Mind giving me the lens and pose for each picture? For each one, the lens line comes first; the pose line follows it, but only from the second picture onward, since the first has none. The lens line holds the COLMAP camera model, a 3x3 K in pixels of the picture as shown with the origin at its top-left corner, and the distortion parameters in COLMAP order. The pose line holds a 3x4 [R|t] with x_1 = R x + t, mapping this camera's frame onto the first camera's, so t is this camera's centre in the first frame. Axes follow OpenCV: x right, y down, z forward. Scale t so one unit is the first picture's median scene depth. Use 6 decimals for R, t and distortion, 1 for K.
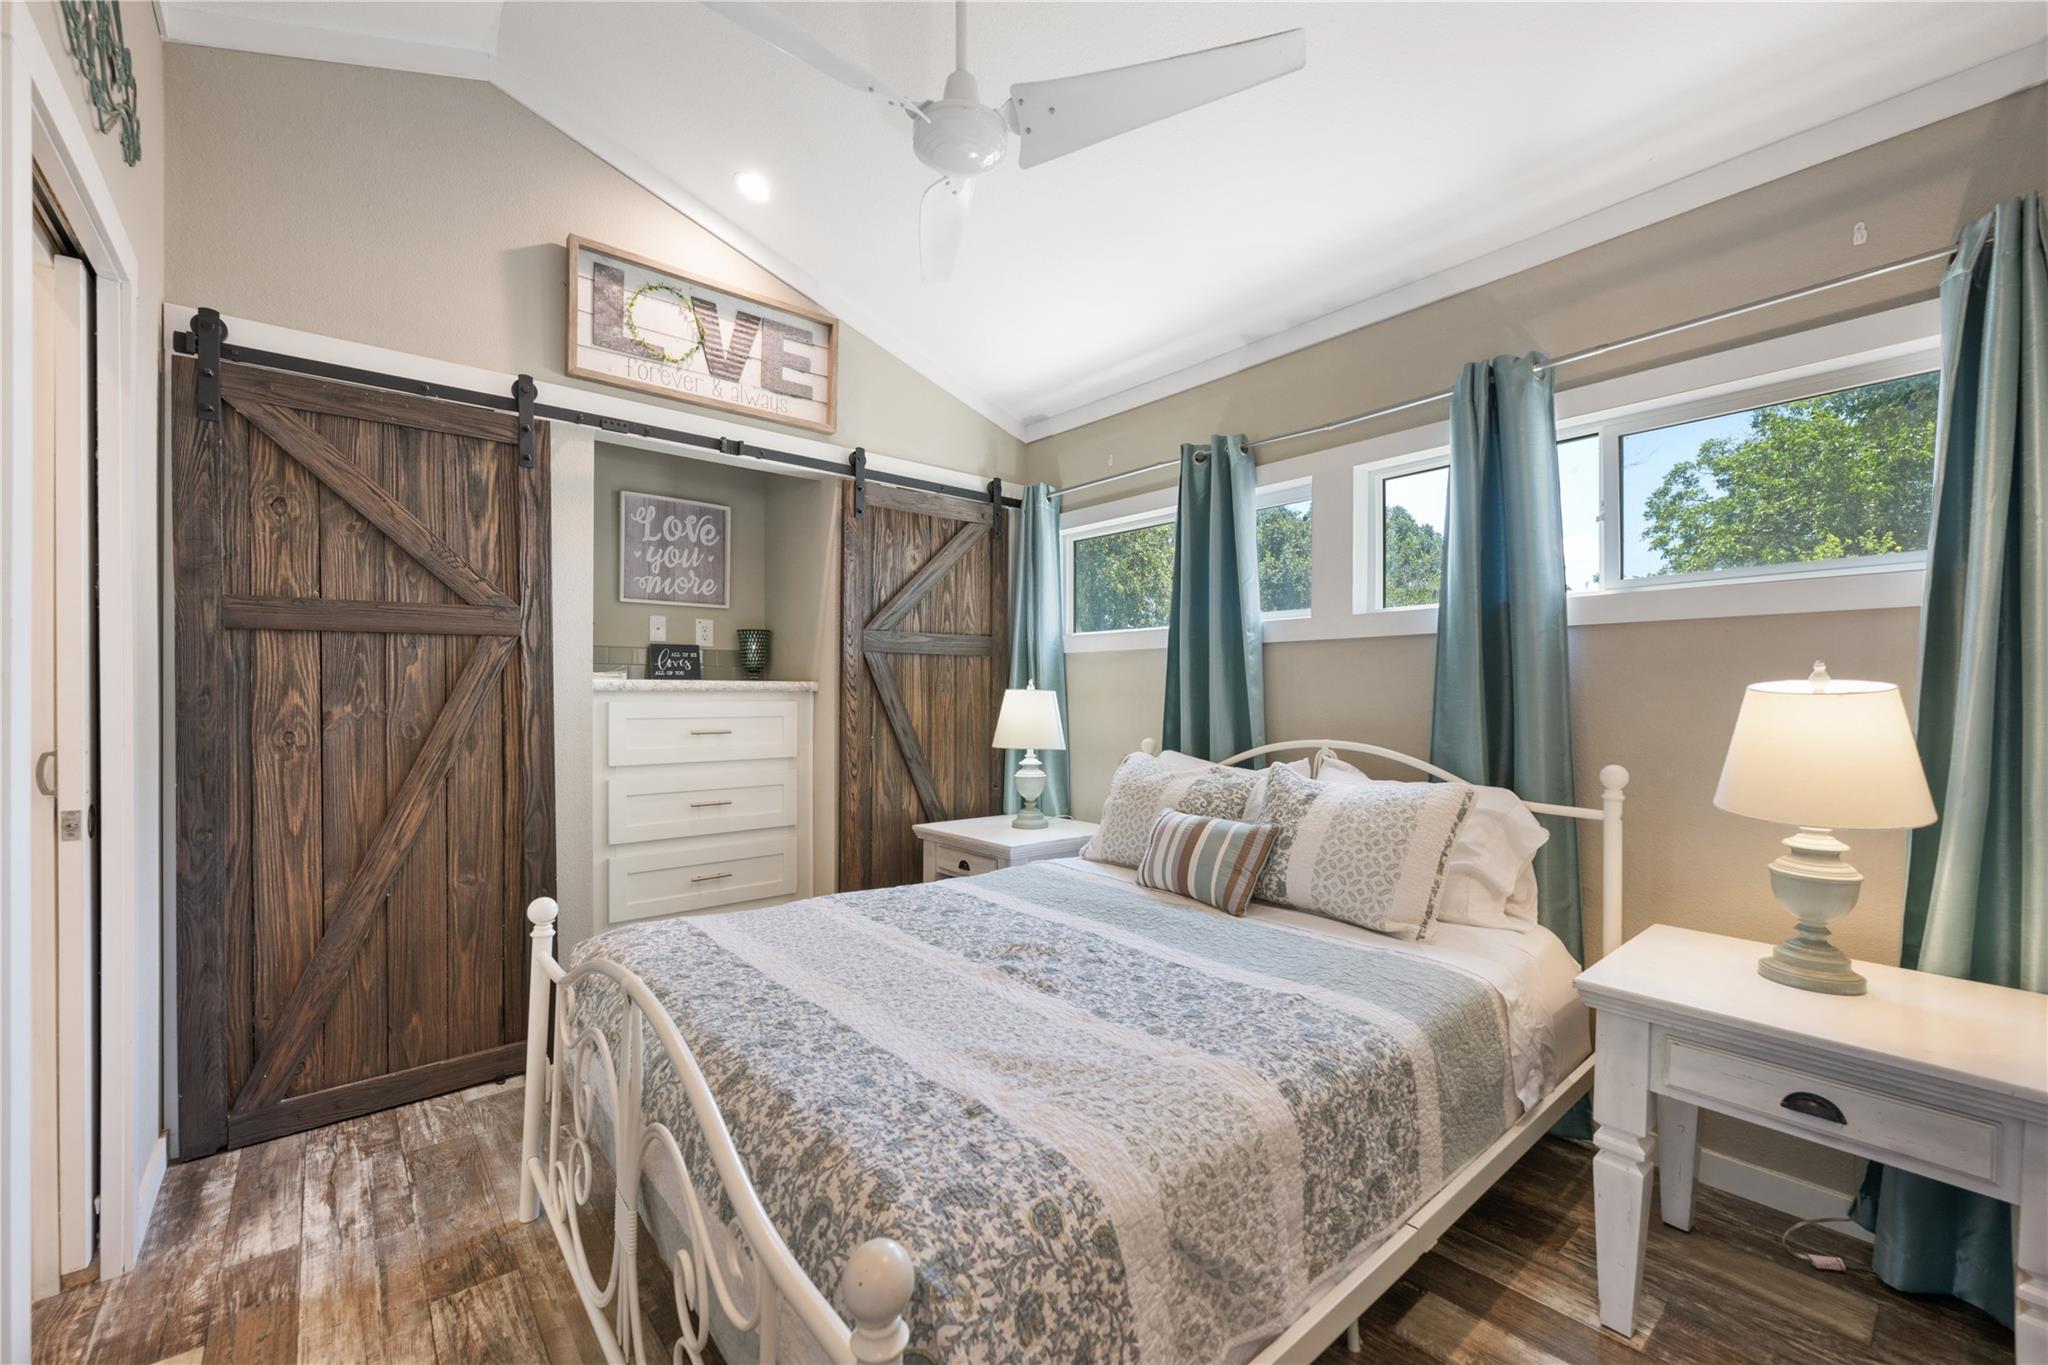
lens RADIAL K [[815.1, 0, 1028.9], [0, 815.1, 690.7], [0, 0, 1]] dist [0.000034, 0.000044]
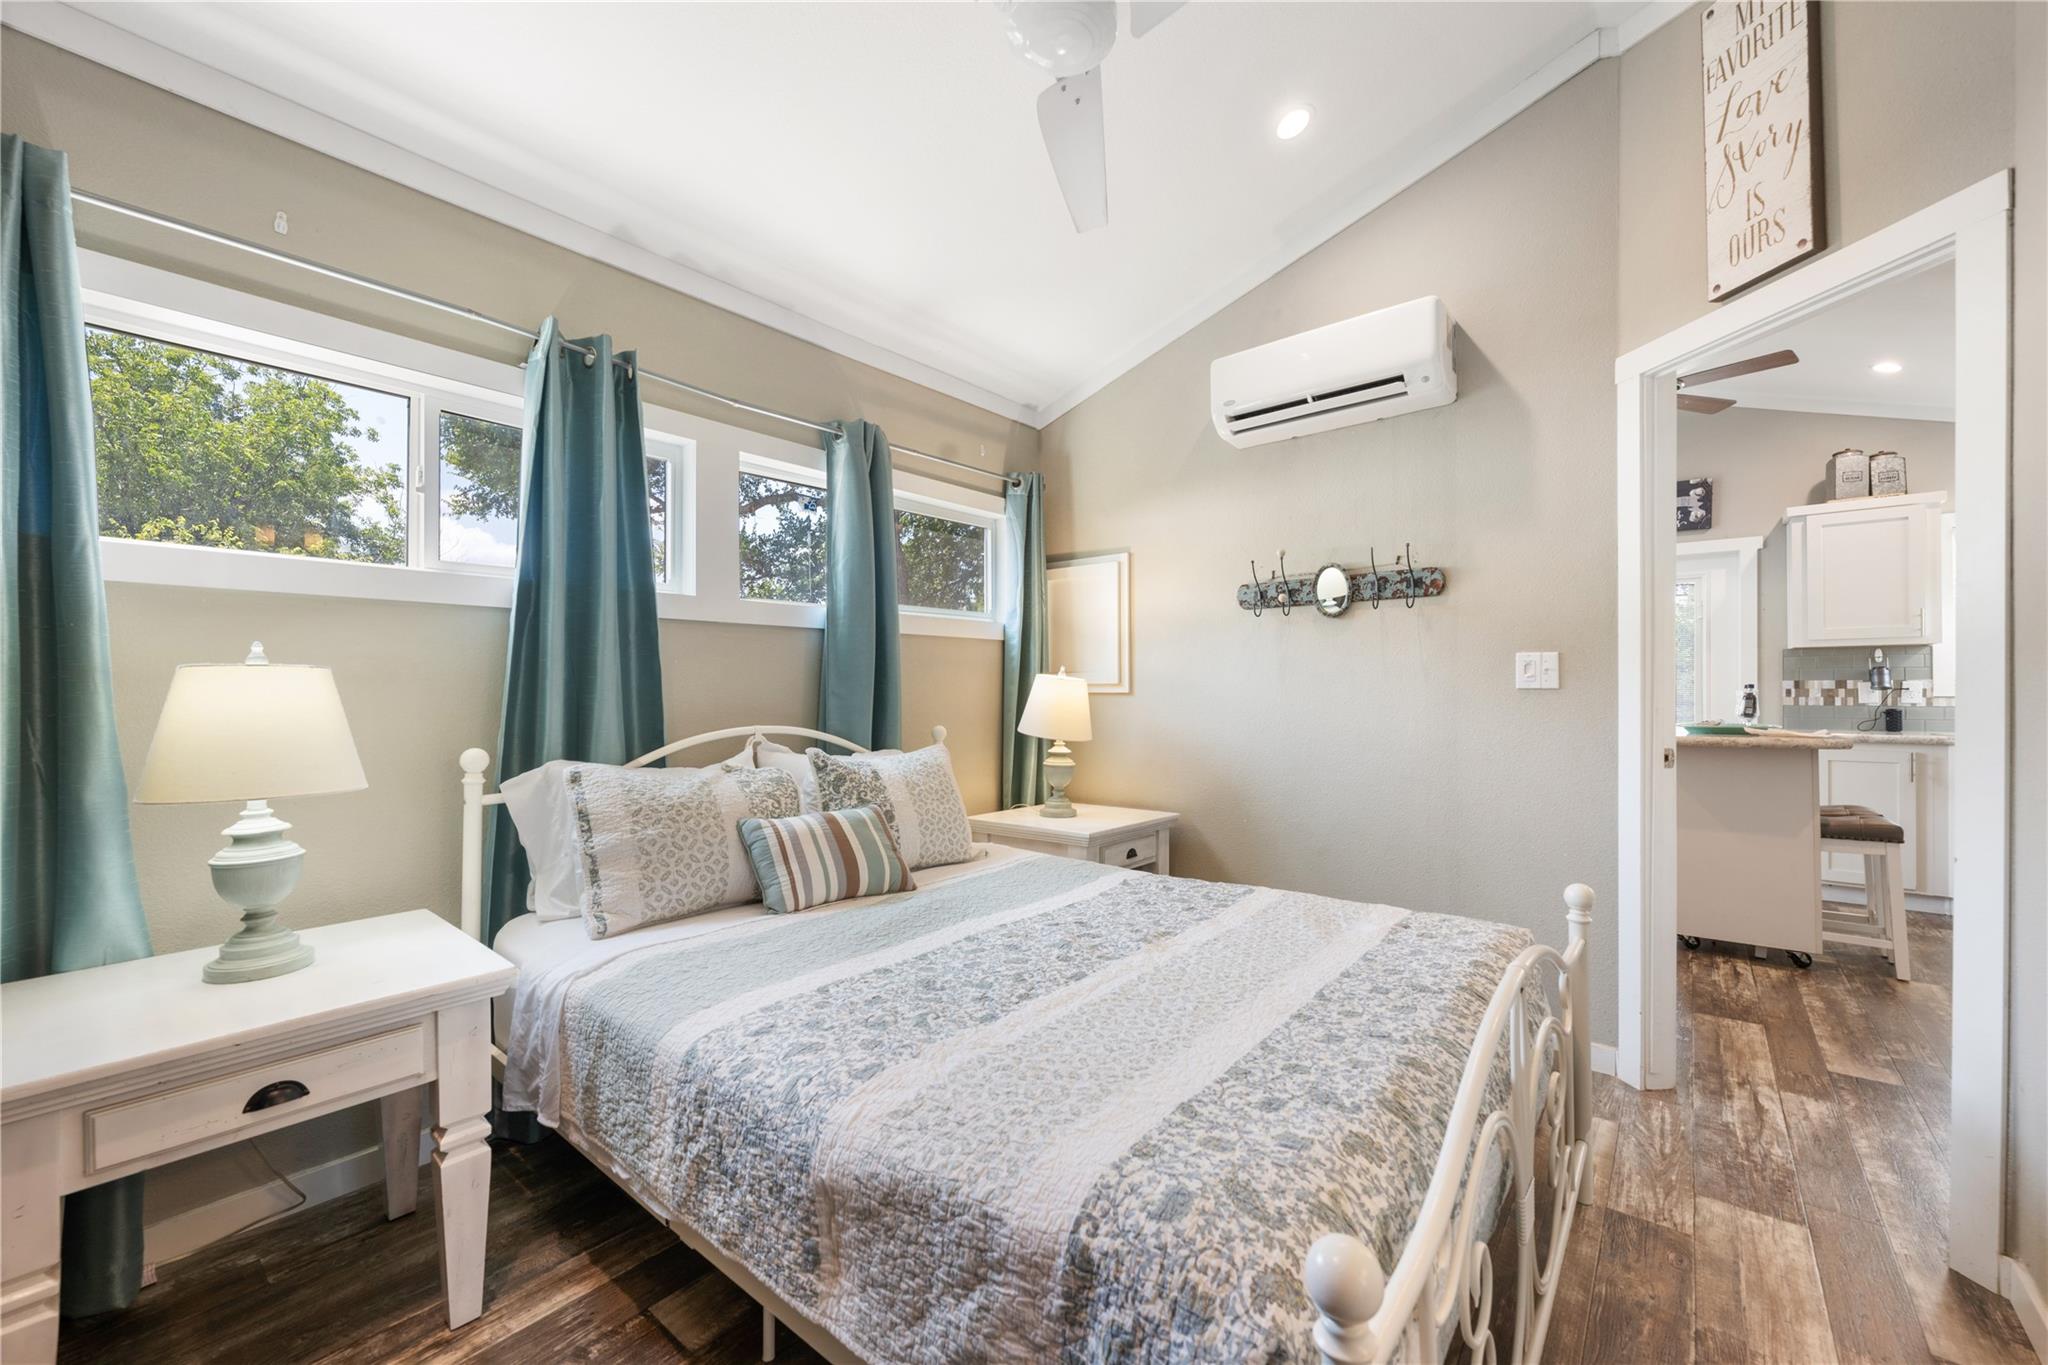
lens RADIAL K [[810.5, 0, 1017.2], [0, 810.5, 685.7], [0, 0, 1]] dist [-0.001273, -0.000267]
pose [[-0.167238, -0.001290, 0.985916, -0.722213], [-0.007299, 0.999973, 0.000070, 0.009857], [-0.985889, -0.007184, -0.167243, 0.941594]]
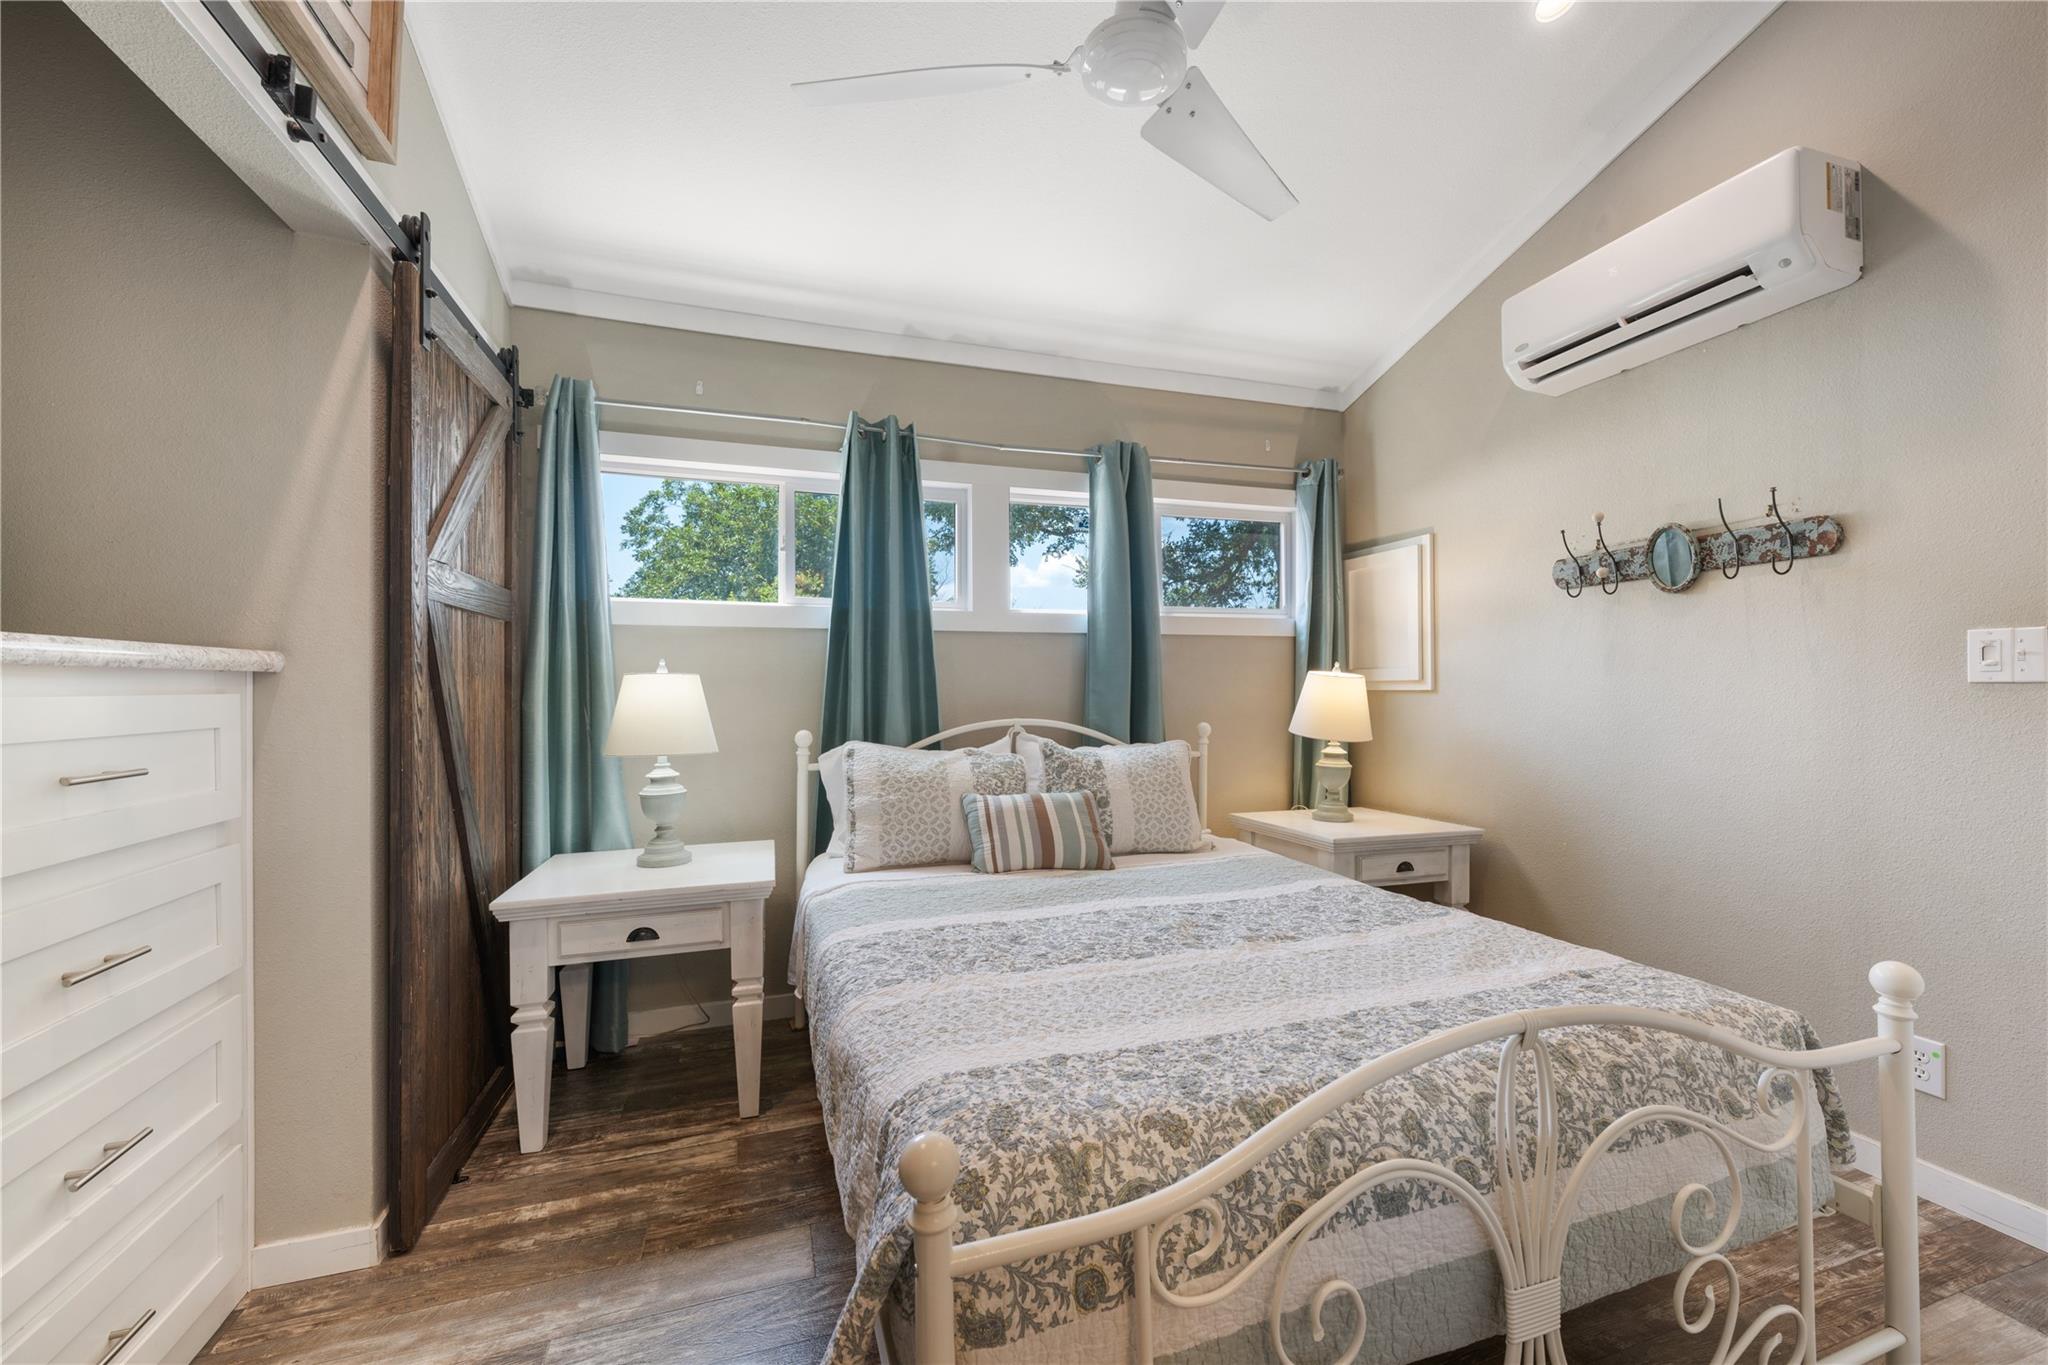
lens RADIAL K [[800.5, 0, 1018.1], [0, 800.5, 687.1], [0, 0, 1]] dist [0.000551, 0.000137]
pose [[0.379015, -0.004674, 0.925379, -0.762703], [-0.000631, 0.999986, 0.005310, 0.009925], [-0.925390, -0.002597, 0.379007, 0.623099]]
